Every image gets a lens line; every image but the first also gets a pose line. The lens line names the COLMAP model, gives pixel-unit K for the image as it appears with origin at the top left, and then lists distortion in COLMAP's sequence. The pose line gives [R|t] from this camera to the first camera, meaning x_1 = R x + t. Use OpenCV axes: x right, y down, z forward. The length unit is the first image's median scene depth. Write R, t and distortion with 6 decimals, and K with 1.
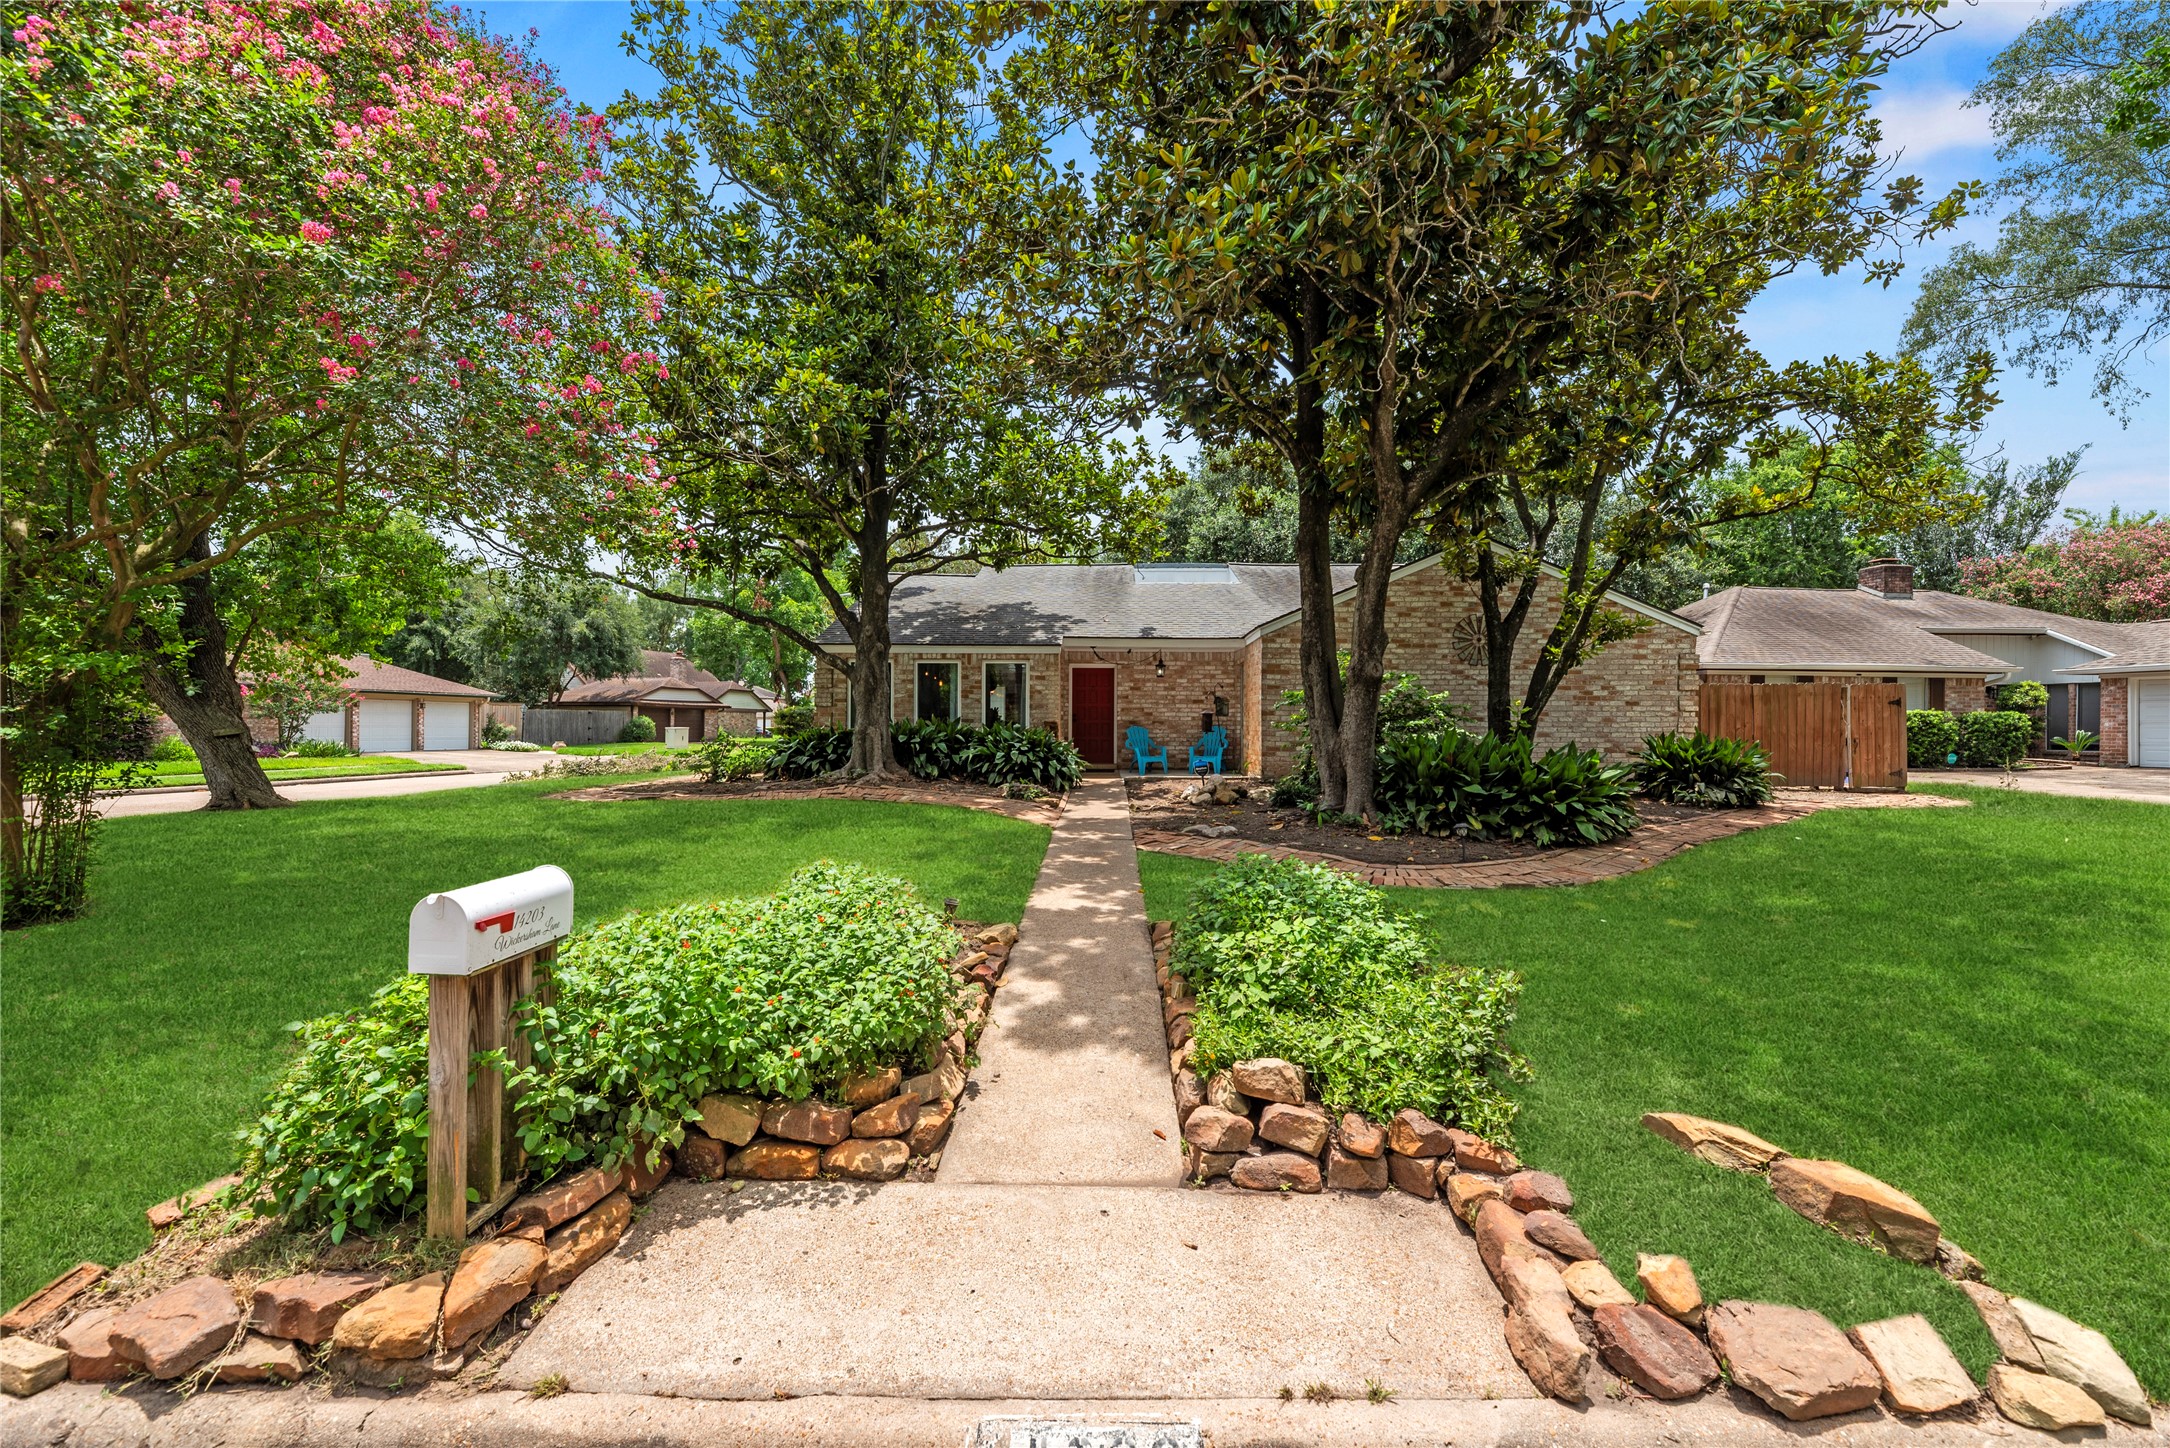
lens RADIAL K [[908.9, 0, 1093.0], [0, 908.9, 720.6], [0, 0, 1]] dist [-0.001439, -0.000036]
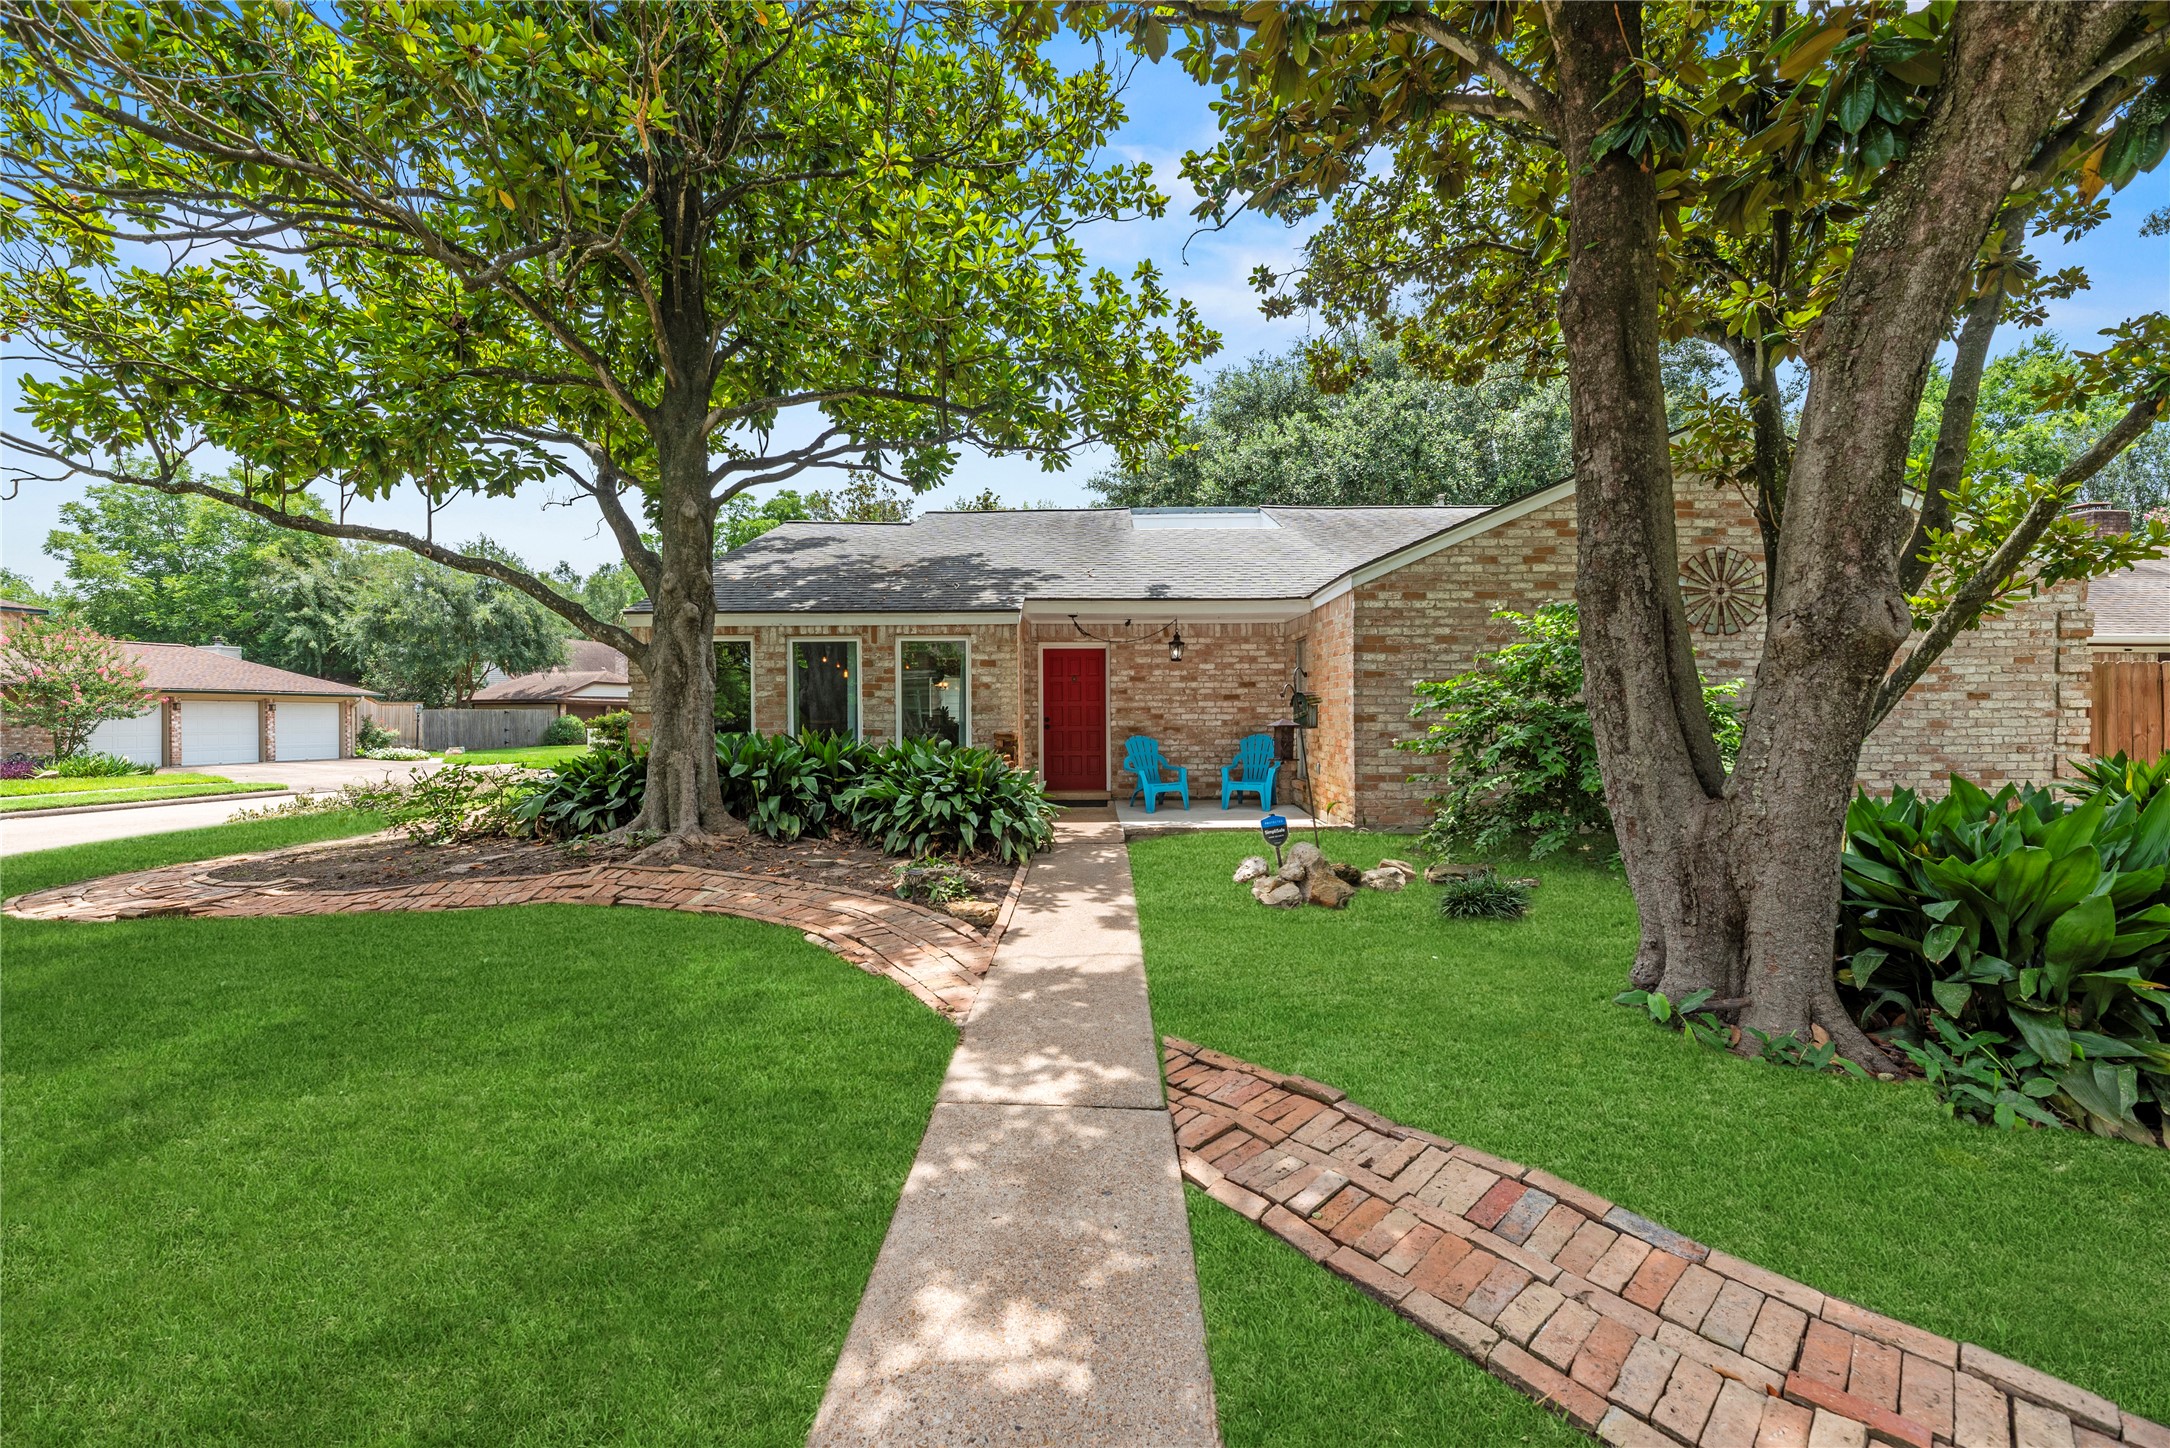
lens RADIAL K [[908.9, 0, 1077.7], [0, 908.9, 719.3], [0, 0, 1]] dist [-0.001439, -0.000036]
pose [[0.999935, -0.009464, -0.006422, 0.007571], [0.009525, 0.999909, 0.009557, -0.013614], [0.006331, -0.009617, 0.999934, 0.366133]]
